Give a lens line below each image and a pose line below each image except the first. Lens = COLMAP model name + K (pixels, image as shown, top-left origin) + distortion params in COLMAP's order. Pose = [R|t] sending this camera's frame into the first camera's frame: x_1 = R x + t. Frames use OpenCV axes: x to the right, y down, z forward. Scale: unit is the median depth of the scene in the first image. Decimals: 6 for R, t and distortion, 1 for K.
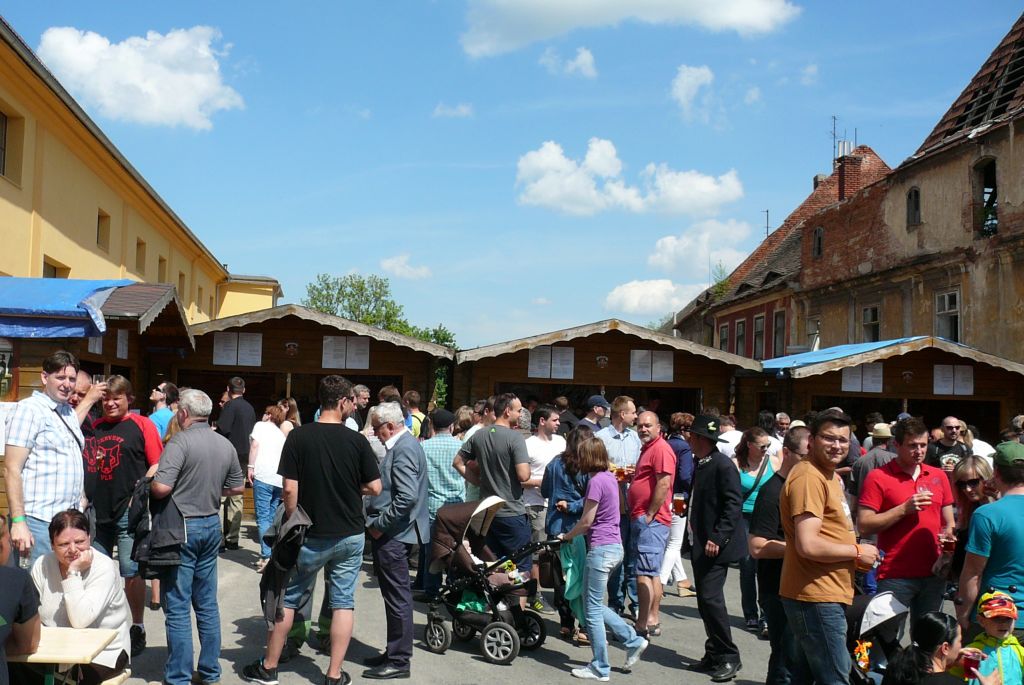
lens RADIAL K [[1087.4, 0, 512.9], [0, 1087.4, 346.2], [0, 0, 1]] dist [-0.055694, 0.000000]
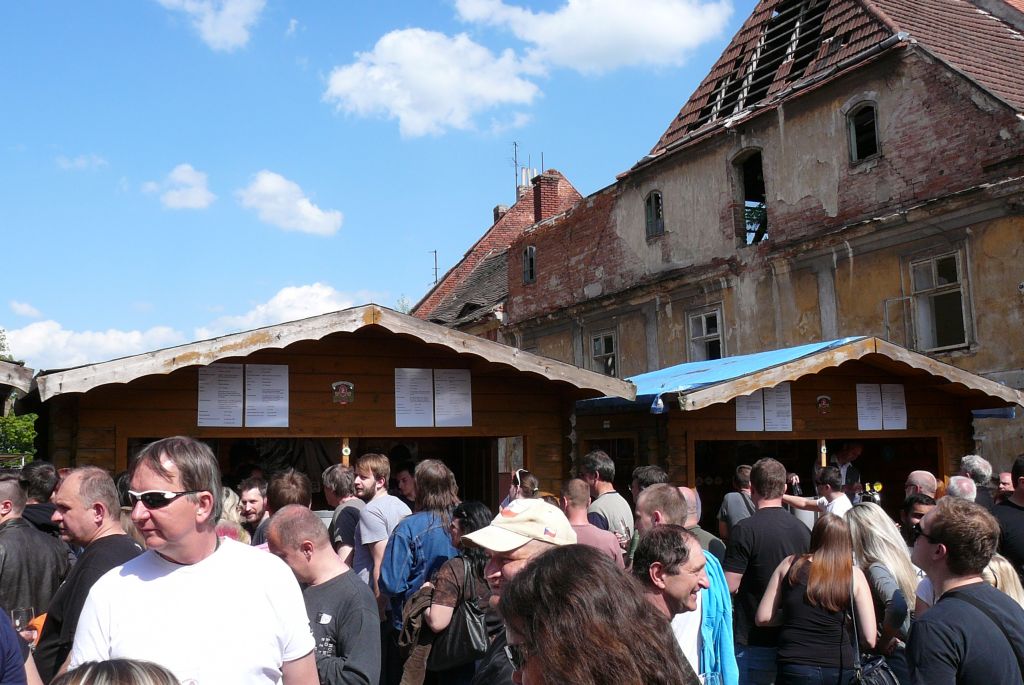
lens RADIAL K [[1087.4, 0, 487.1], [0, 1087.4, 346.4], [0, 0, 1]] dist [-0.055694, 0.000000]
pose [[0.955463, -0.015935, 0.294681, -0.002630], [0.031445, 0.998354, -0.047968, 0.010748], [-0.293432, 0.055098, 0.954391, 0.264380]]
